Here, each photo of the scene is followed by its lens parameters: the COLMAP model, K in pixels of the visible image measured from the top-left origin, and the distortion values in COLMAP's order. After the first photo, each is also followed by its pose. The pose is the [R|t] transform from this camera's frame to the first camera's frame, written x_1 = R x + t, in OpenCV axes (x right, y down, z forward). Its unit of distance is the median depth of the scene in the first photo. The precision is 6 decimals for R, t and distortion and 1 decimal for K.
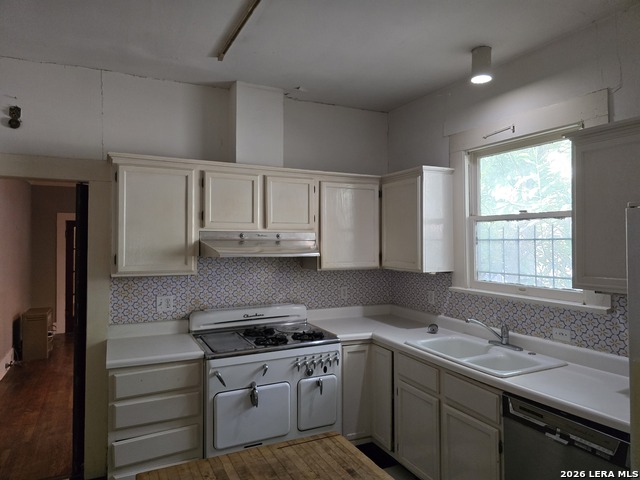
lens RADIAL K [[431.6, 0, 328.3], [0, 431.6, 230.7], [0, 0, 1]] dist [0.052033, -0.041883]
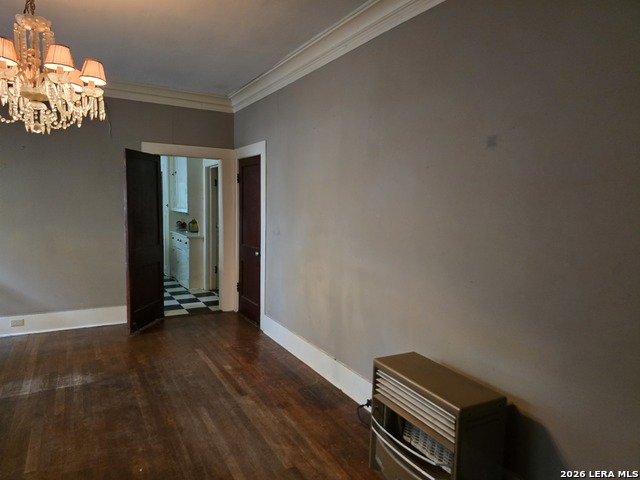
lens RADIAL K [[431.1, 0, 317.6], [0, 431.1, 238.9], [0, 0, 1]] dist [0.054503, -0.048551]
pose [[-0.999417, -0.015779, -0.030288, -1.565331], [-0.017864, 0.997398, 0.069842, 0.119965], [0.029107, 0.070342, -0.997098, 3.794442]]
